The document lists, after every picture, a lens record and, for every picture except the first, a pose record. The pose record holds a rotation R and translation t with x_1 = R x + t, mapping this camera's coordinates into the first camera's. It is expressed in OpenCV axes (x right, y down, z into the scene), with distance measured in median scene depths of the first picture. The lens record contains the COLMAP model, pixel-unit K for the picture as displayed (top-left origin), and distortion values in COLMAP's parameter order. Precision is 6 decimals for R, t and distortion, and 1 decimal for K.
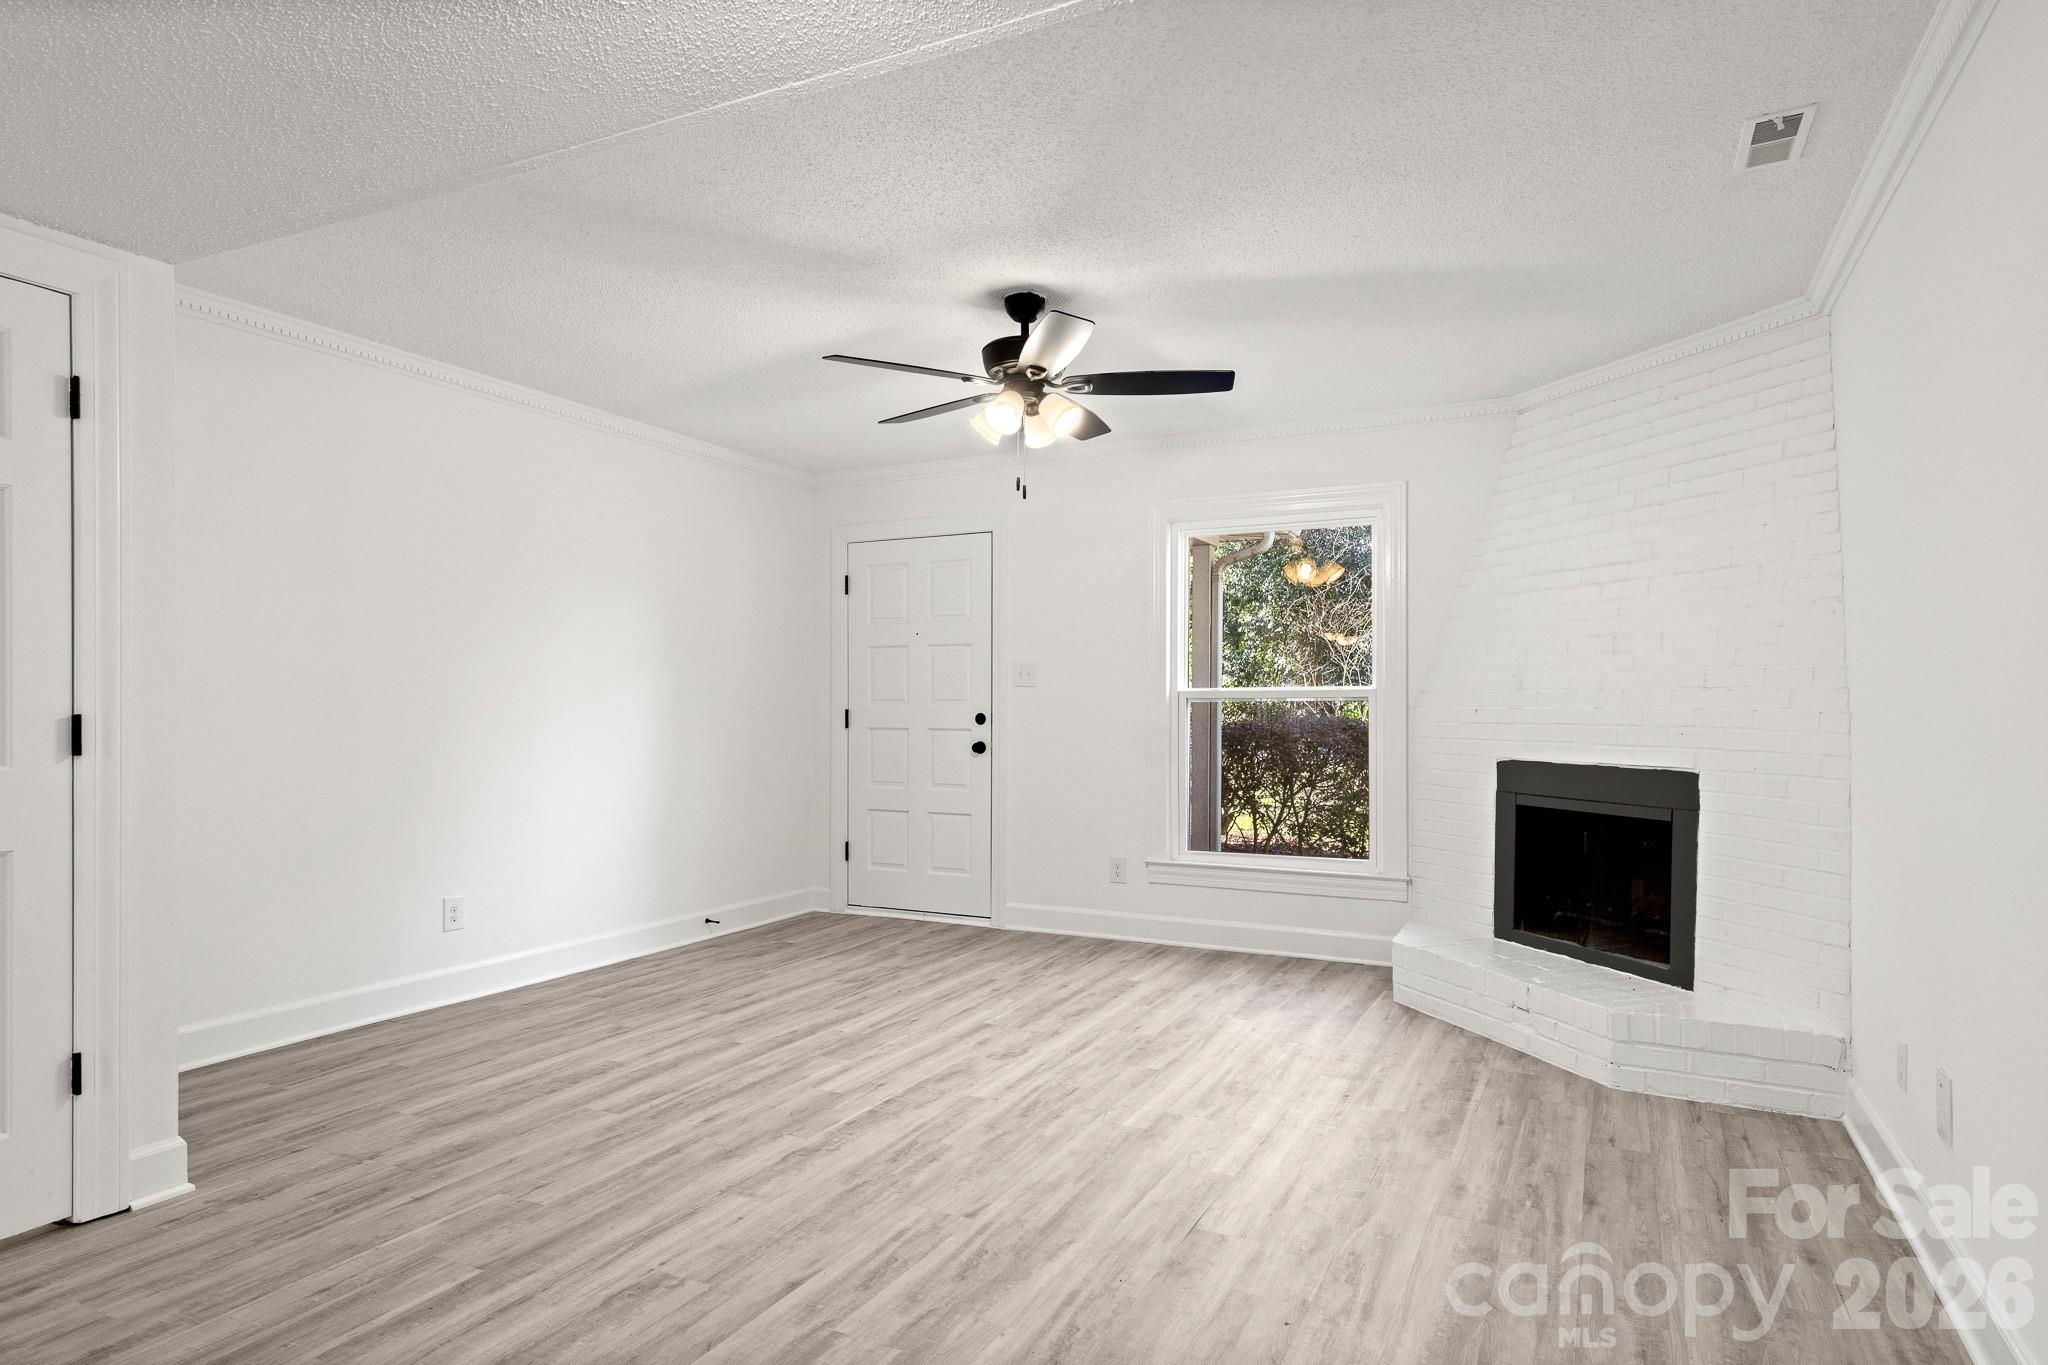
lens RADIAL K [[1153.6, 0, 1025.5], [0, 1153.6, 699.2], [0, 0, 1]] dist [0.007967, 0.000251]
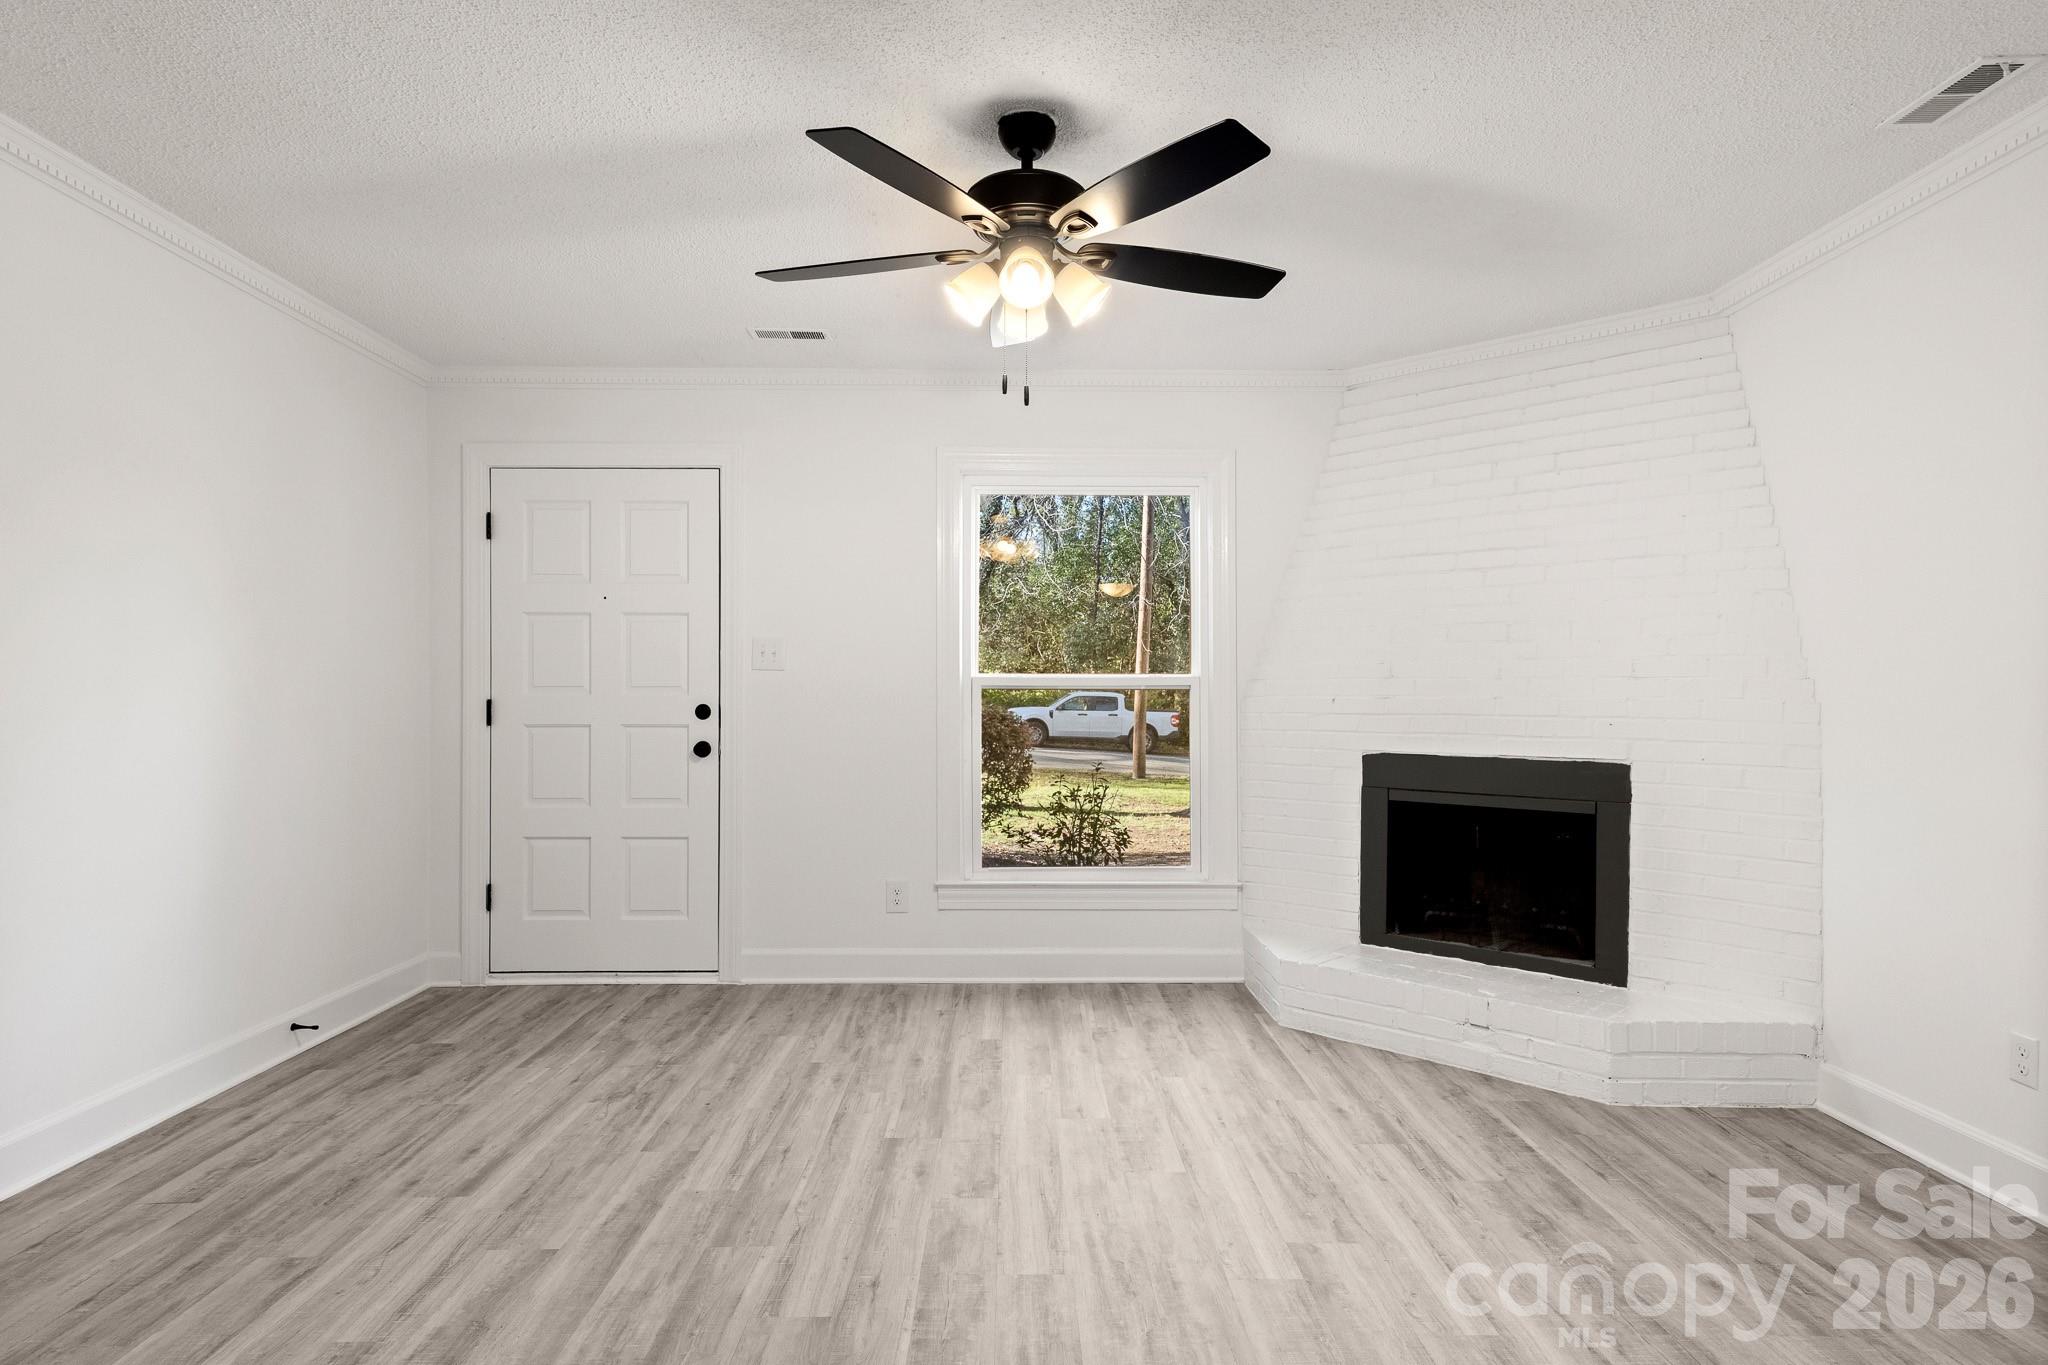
lens RADIAL K [[1149.5, 0, 1024.0], [0, 1149.5, 682.5], [0, 0, 1]] dist [0.014545, -0.000708]
pose [[0.889257, 0.006037, 0.457368, -0.323602], [-0.003723, 0.999975, -0.005960, 0.002184], [-0.457393, 0.003597, 0.889257, 0.363358]]
